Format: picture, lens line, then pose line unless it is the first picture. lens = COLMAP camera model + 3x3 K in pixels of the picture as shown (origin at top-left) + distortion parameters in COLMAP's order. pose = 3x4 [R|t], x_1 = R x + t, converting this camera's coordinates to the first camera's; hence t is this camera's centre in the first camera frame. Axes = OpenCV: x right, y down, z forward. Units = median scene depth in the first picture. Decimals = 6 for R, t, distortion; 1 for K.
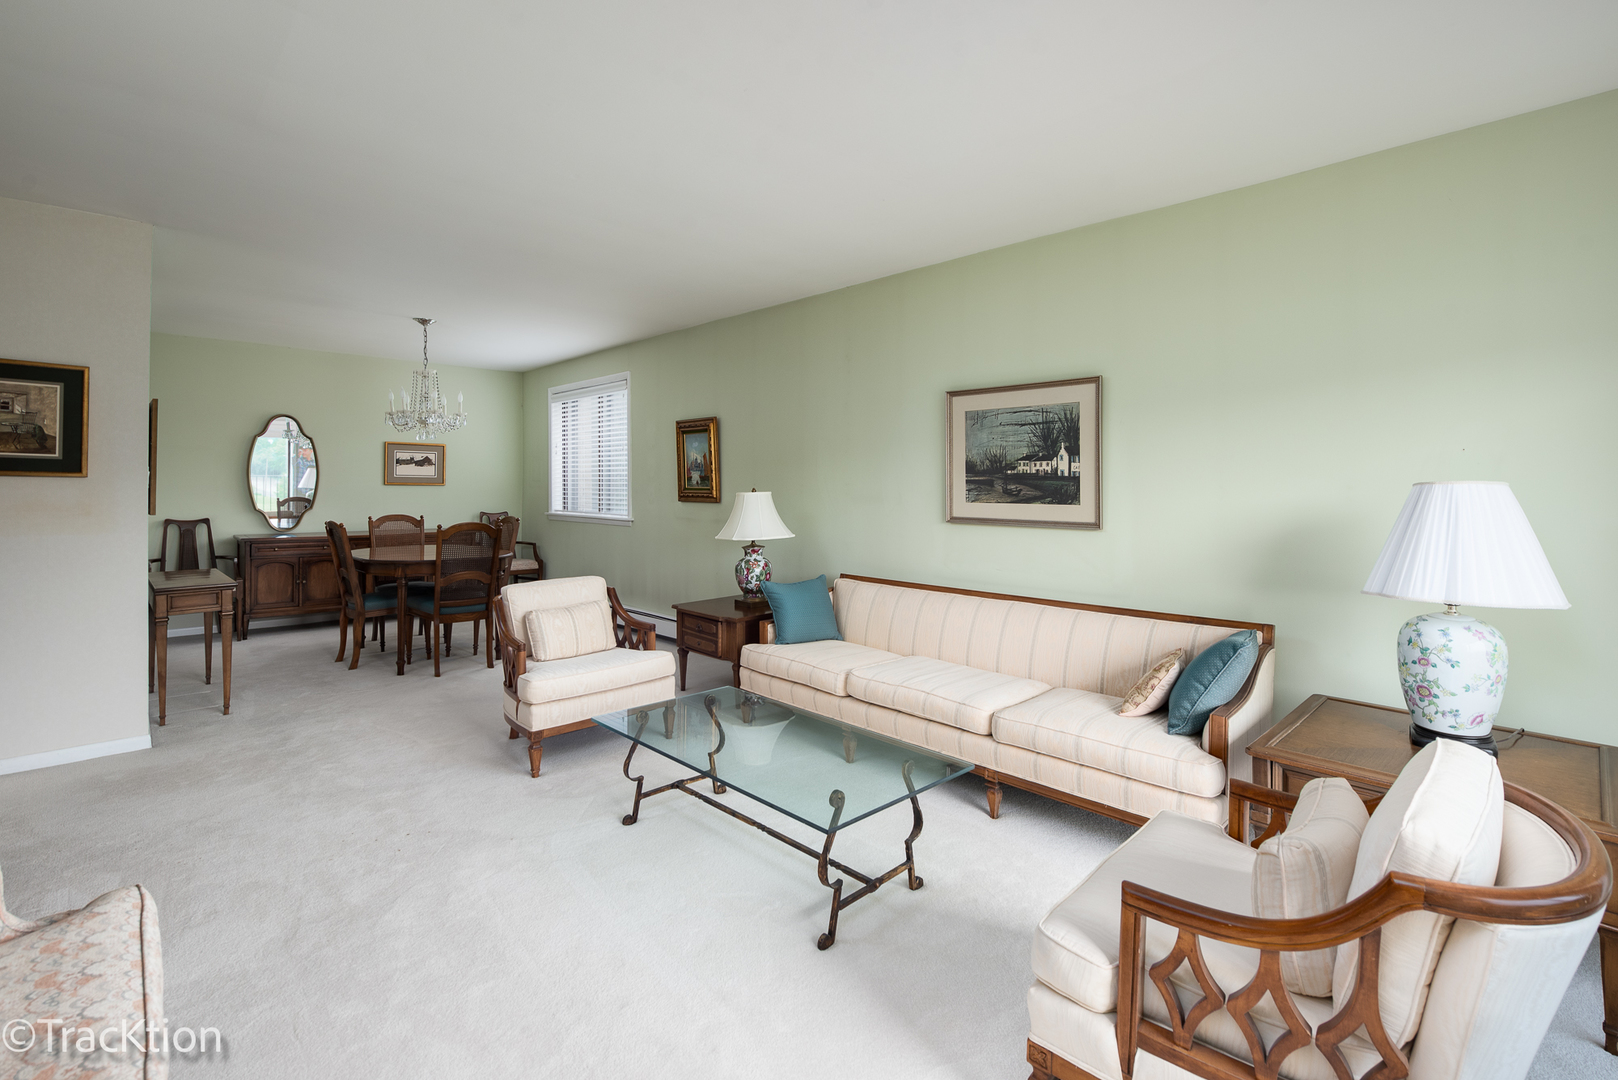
lens RADIAL K [[735.0, 0, 817.2], [0, 735.0, 484.7], [0, 0, 1]] dist [0.004776, 0.000976]
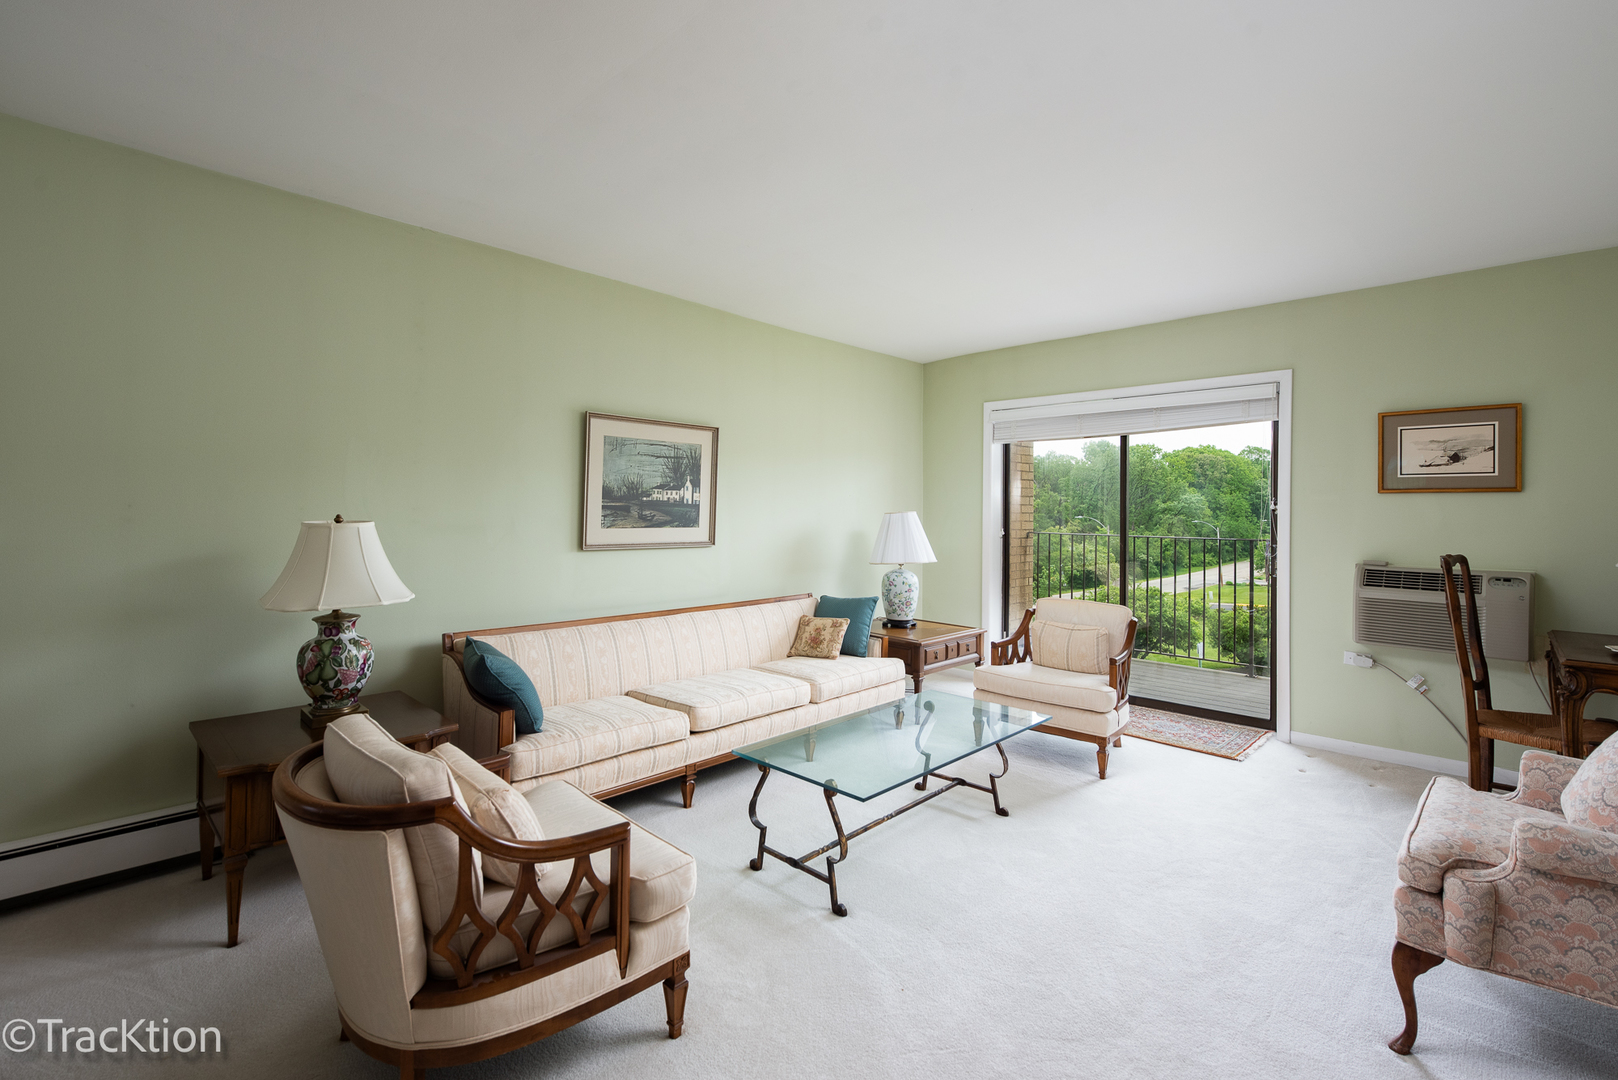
lens RADIAL K [[735.0, 0, 803.5], [0, 735.0, 504.9], [0, 0, 1]] dist [0.004776, 0.000976]
pose [[-0.014426, 0.009434, 0.999851, -0.834882], [-0.008444, 0.999919, -0.009556, -0.000045], [-0.999860, -0.008580, -0.014345, 0.793684]]
